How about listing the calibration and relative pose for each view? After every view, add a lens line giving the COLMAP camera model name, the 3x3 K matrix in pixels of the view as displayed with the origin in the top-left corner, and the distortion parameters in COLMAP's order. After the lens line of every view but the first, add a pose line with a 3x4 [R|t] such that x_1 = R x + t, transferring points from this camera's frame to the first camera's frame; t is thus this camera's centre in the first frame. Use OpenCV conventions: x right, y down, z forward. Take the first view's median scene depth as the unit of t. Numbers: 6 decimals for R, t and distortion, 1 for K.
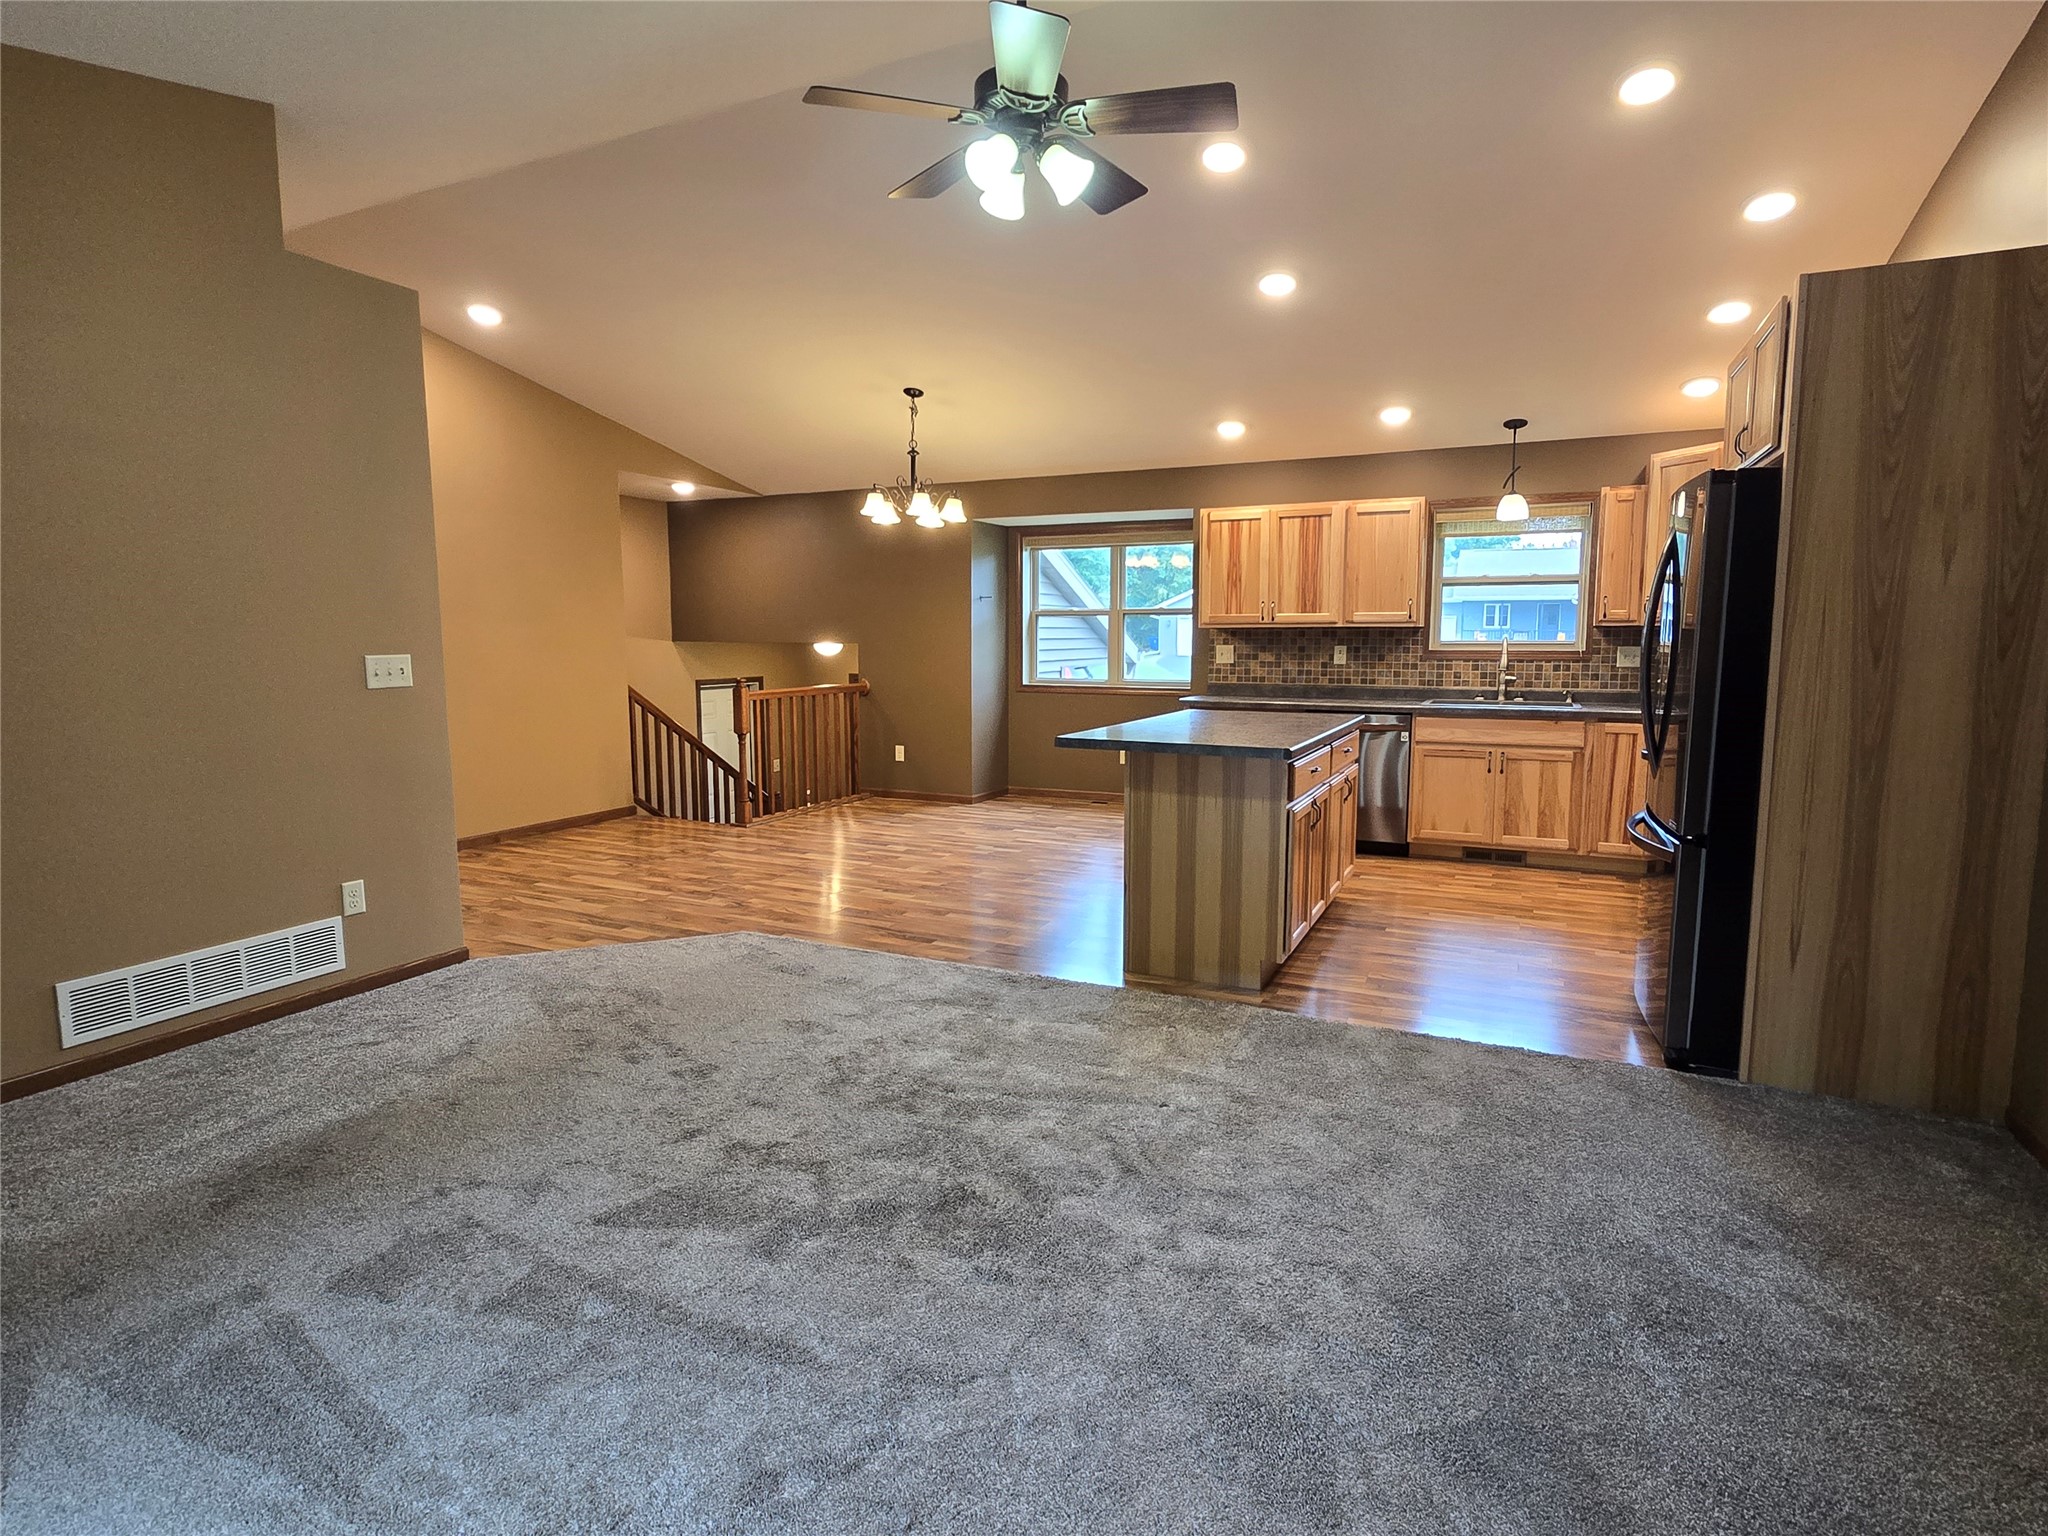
lens RADIAL K [[1044.6, 0, 1042.9], [0, 1044.6, 751.2], [0, 0, 1]] dist [-0.004009, -0.000971]
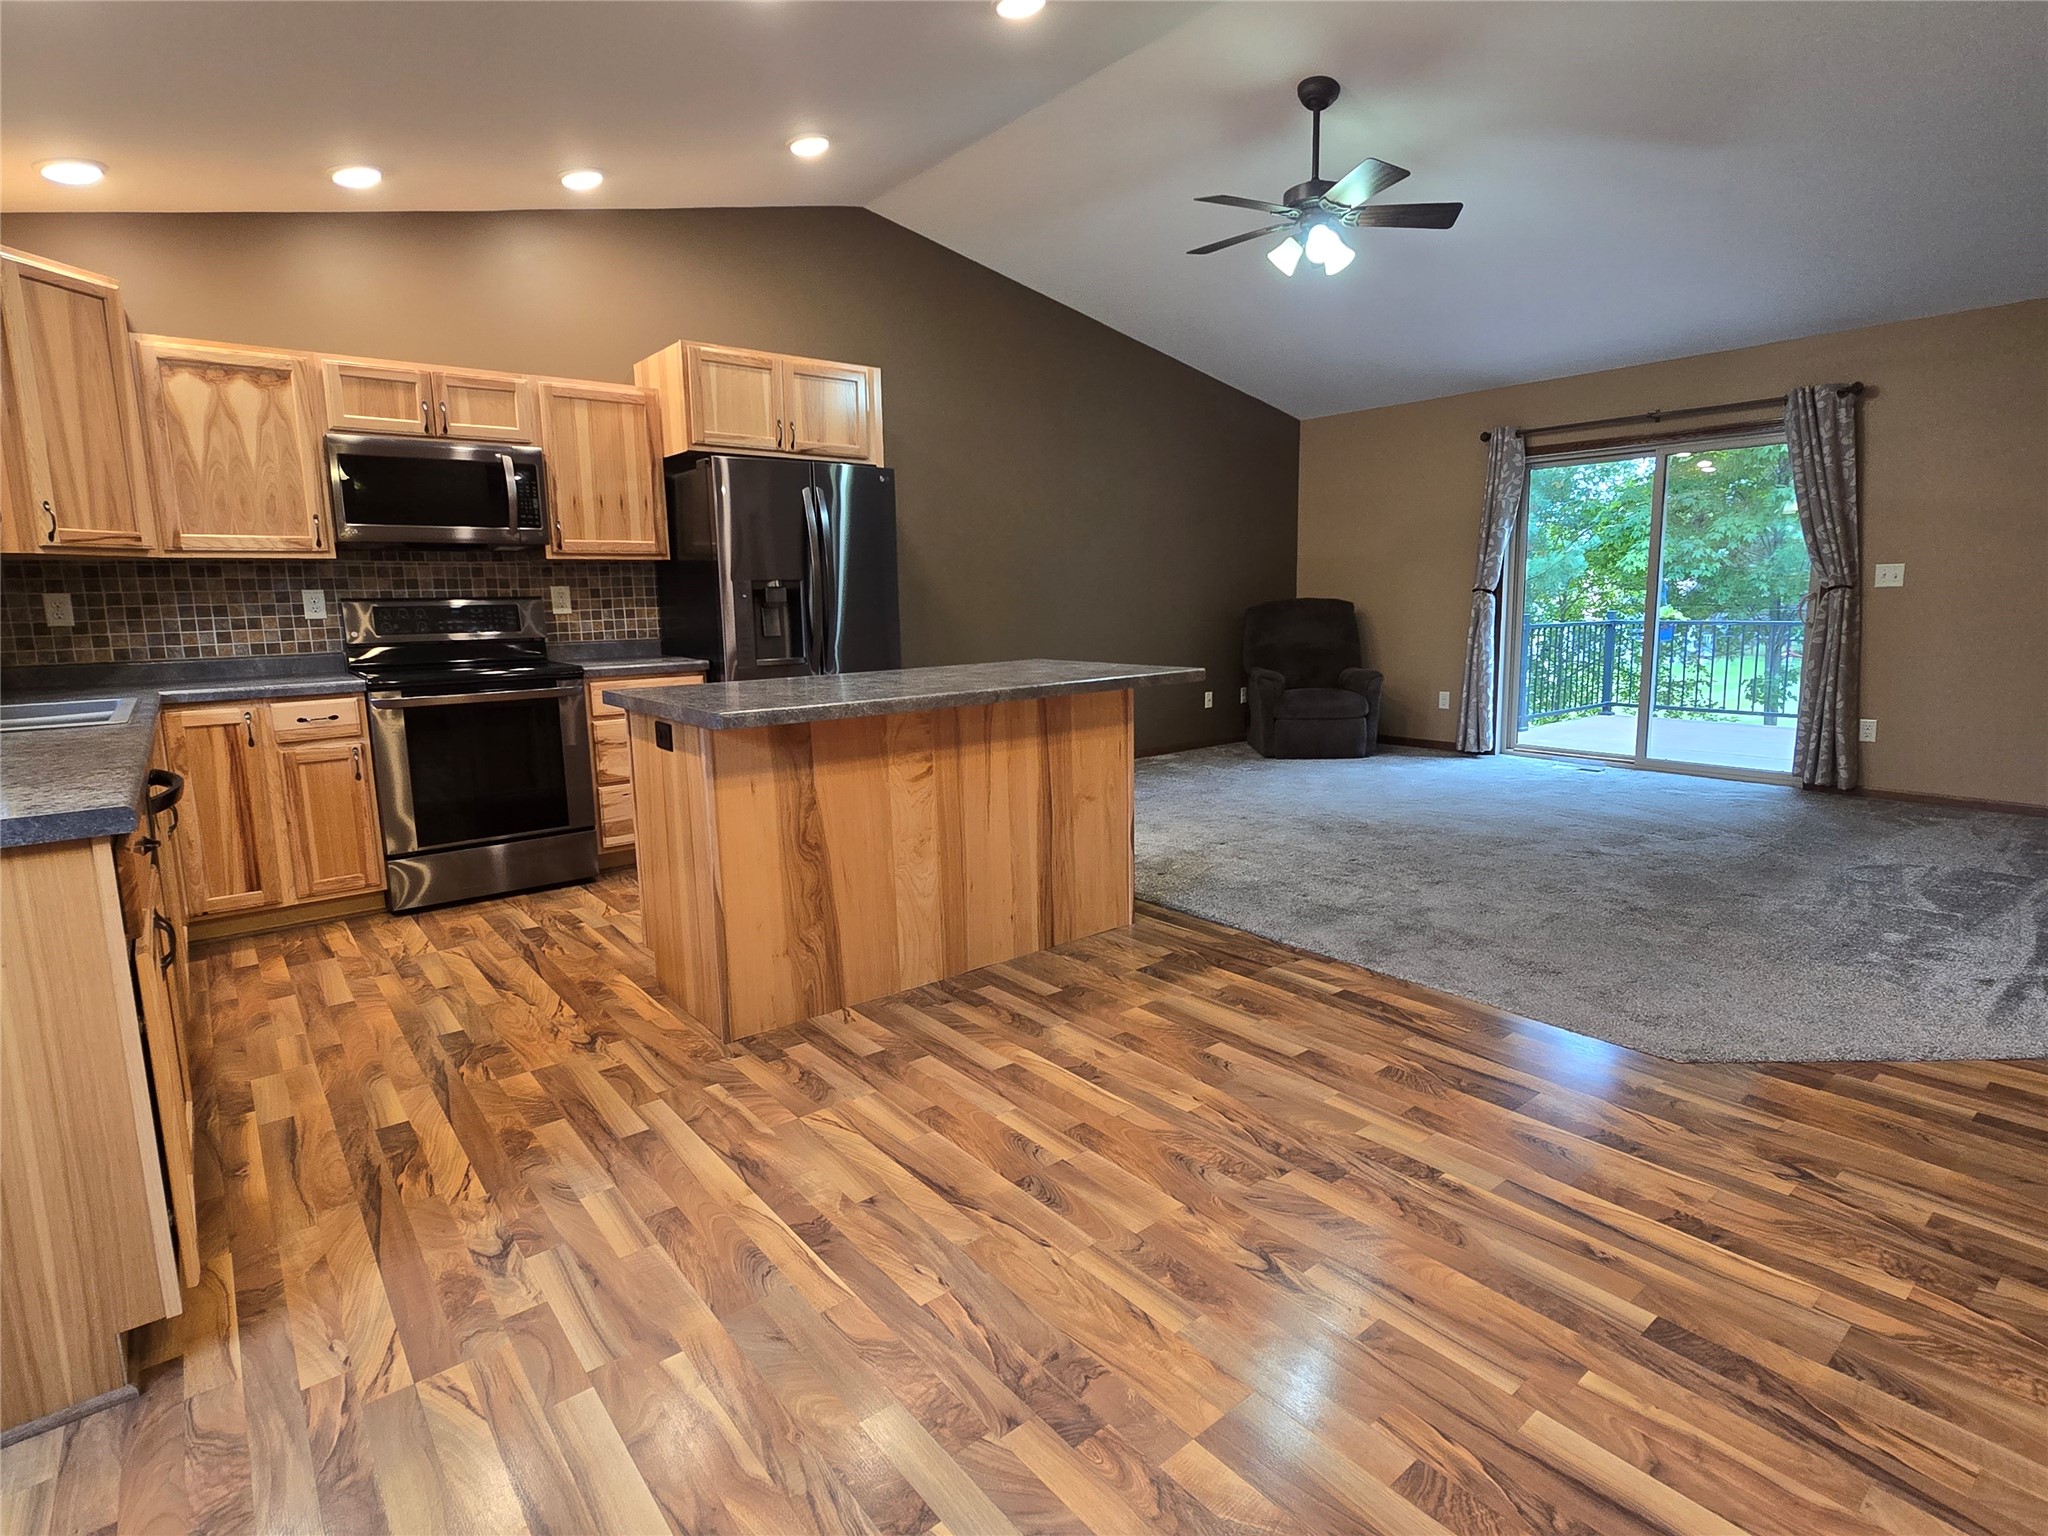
lens RADIAL K [[1044.6, 0, 1042.9], [0, 1044.6, 751.2], [0, 0, 1]] dist [-0.004009, -0.000971]
pose [[-0.903691, -0.047460, 0.425546, -0.149744], [0.066448, 0.966254, 0.248872, -0.108203], [-0.422997, 0.253180, -0.870042, 1.154730]]
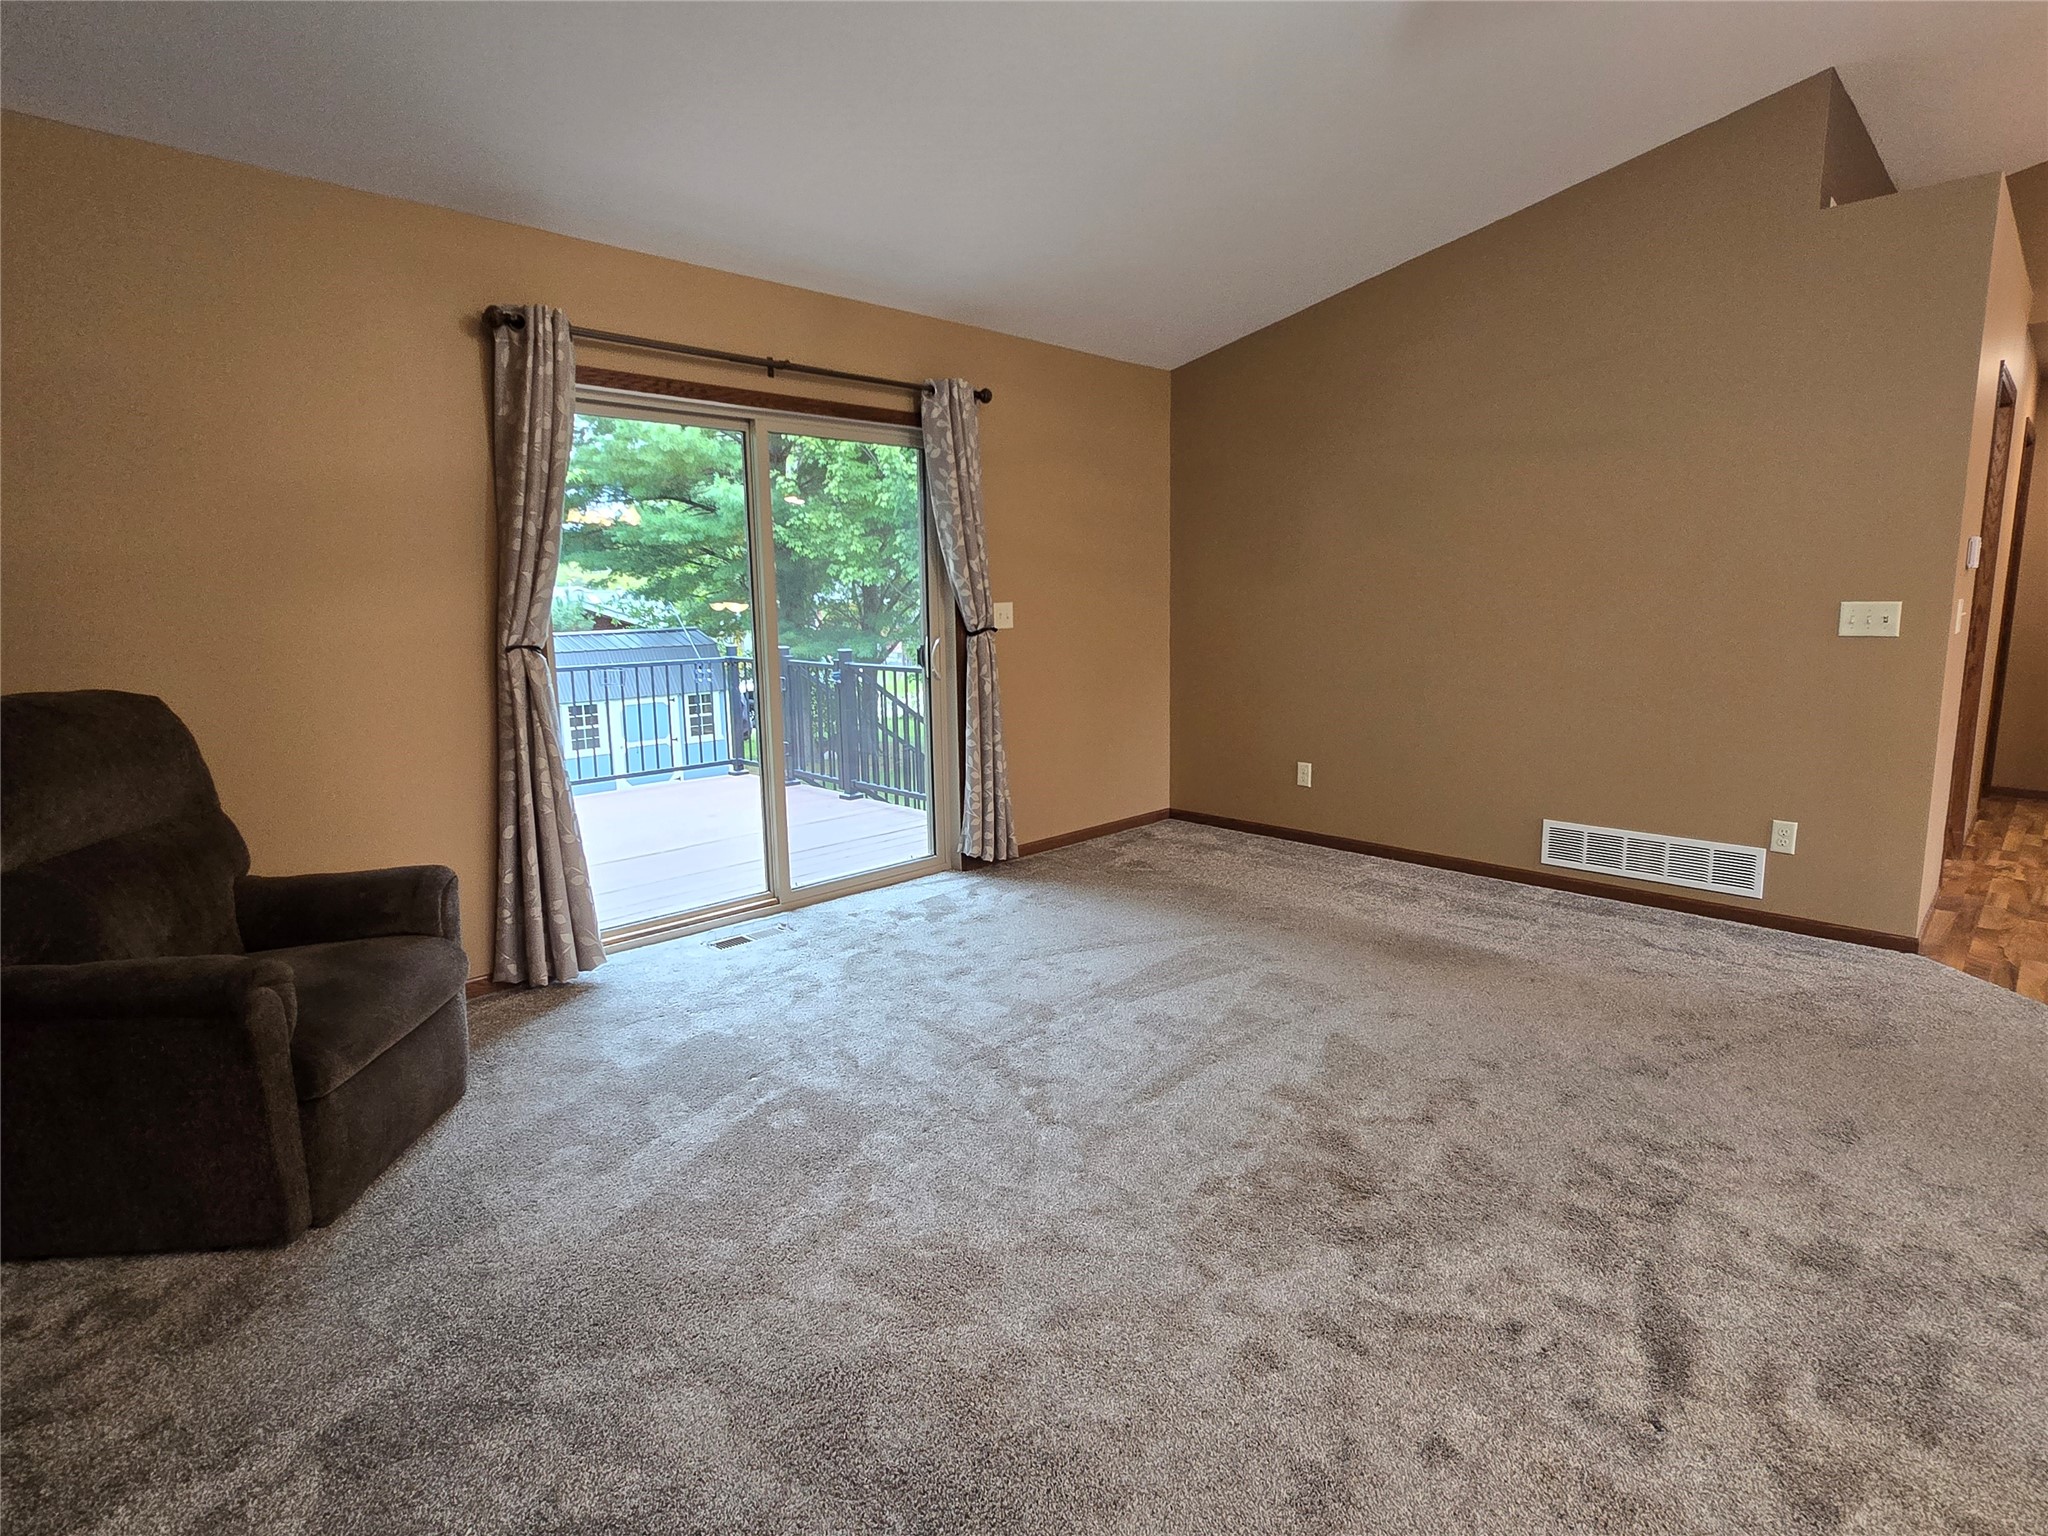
lens RADIAL K [[1044.6, 0, 1042.9], [0, 1044.6, 751.2], [0, 0, 1]] dist [-0.004009, -0.000971]
pose [[-0.337005, 0.146468, -0.930040, 0.315449], [-0.095520, 0.977409, 0.188541, -0.039730], [0.936645, 0.152377, -0.315401, 0.371237]]
